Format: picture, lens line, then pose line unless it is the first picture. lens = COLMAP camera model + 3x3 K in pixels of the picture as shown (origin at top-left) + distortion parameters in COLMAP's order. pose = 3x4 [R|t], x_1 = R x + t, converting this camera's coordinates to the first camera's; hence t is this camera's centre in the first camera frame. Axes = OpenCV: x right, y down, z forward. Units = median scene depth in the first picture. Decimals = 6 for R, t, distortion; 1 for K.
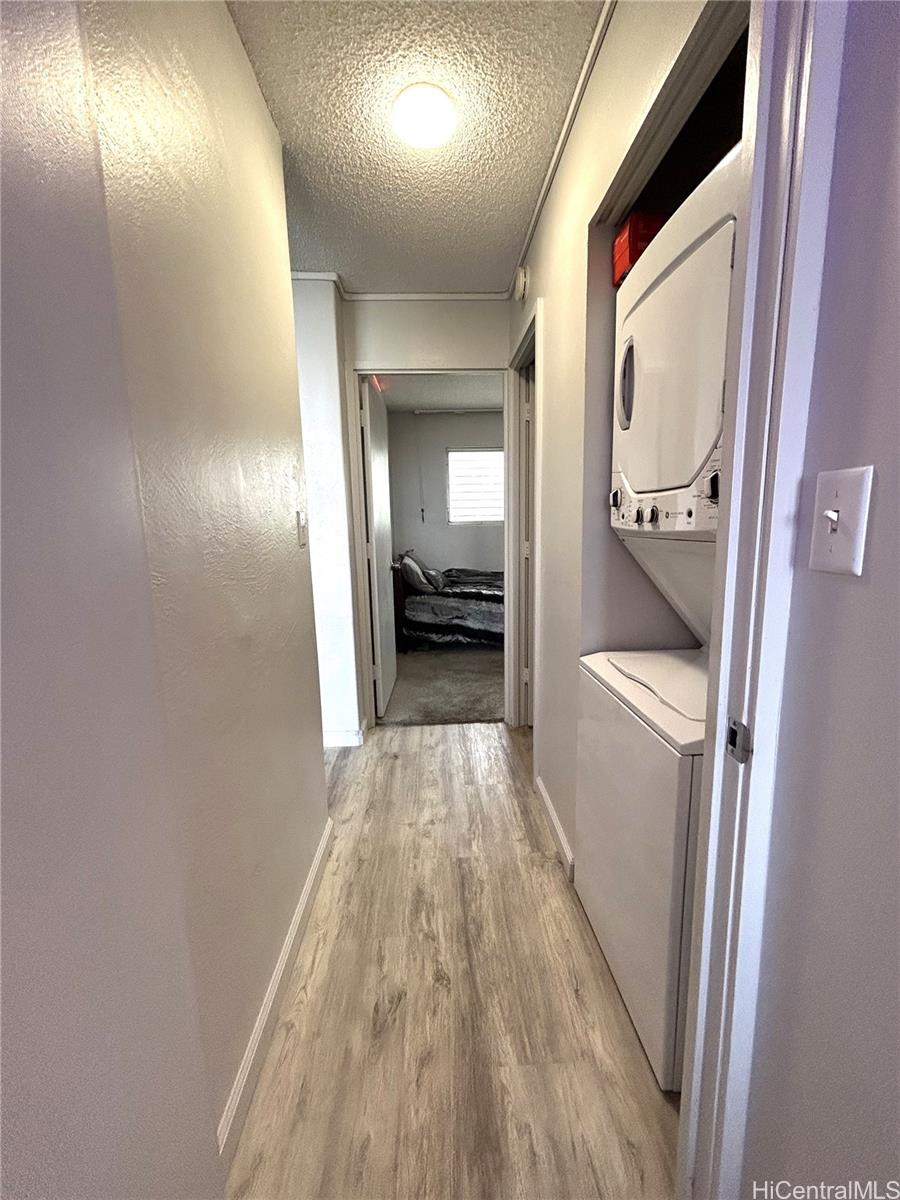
lens RADIAL K [[490.8, 0, 448.9], [0, 490.8, 606.7], [0, 0, 1]] dist [0.001478, -0.000486]
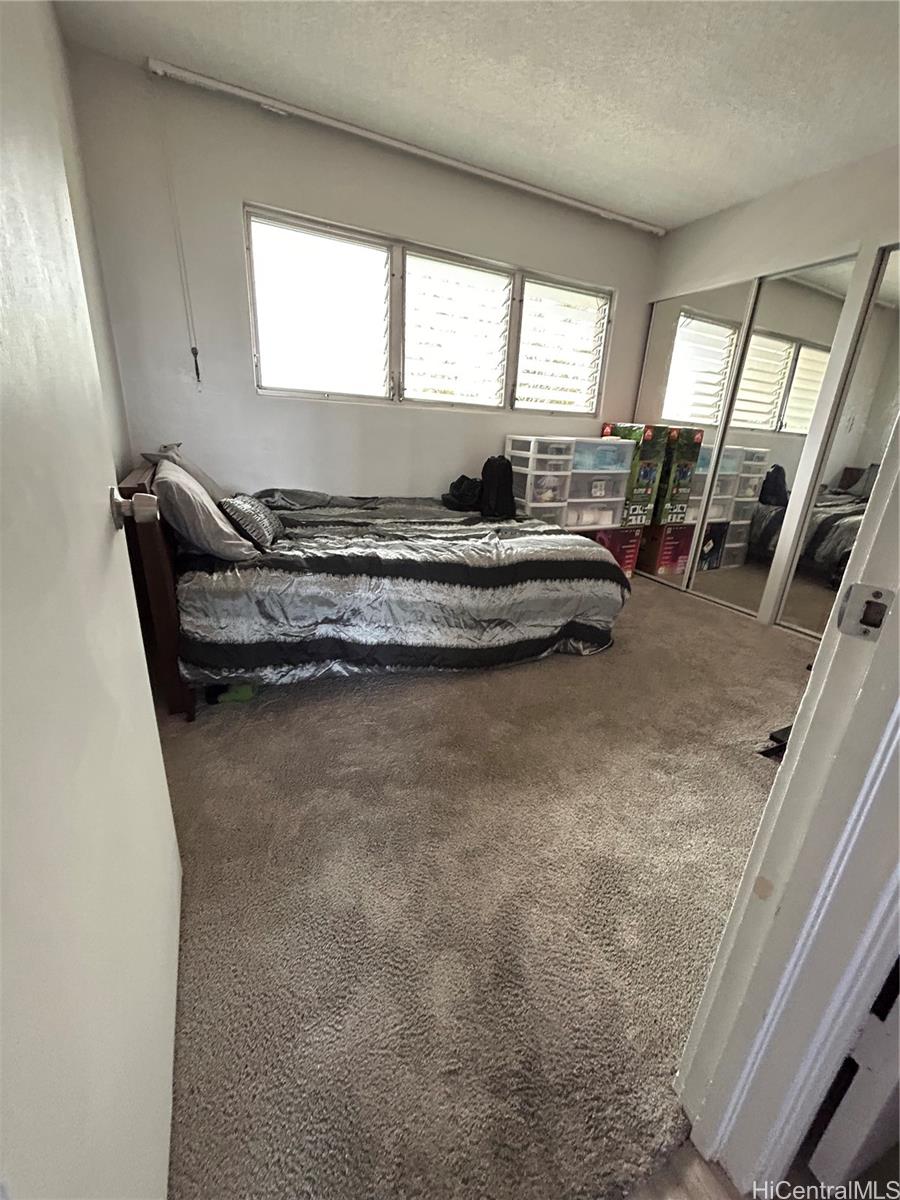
lens RADIAL K [[490.8, 0, 450.7], [0, 490.8, 600.2], [0, 0, 1]] dist [0.001478, -0.000486]
pose [[0.902187, -0.076898, 0.424435, -0.061836], [0.002616, 0.984938, 0.172888, -0.065864], [-0.431337, -0.154867, 0.888799, 0.590802]]
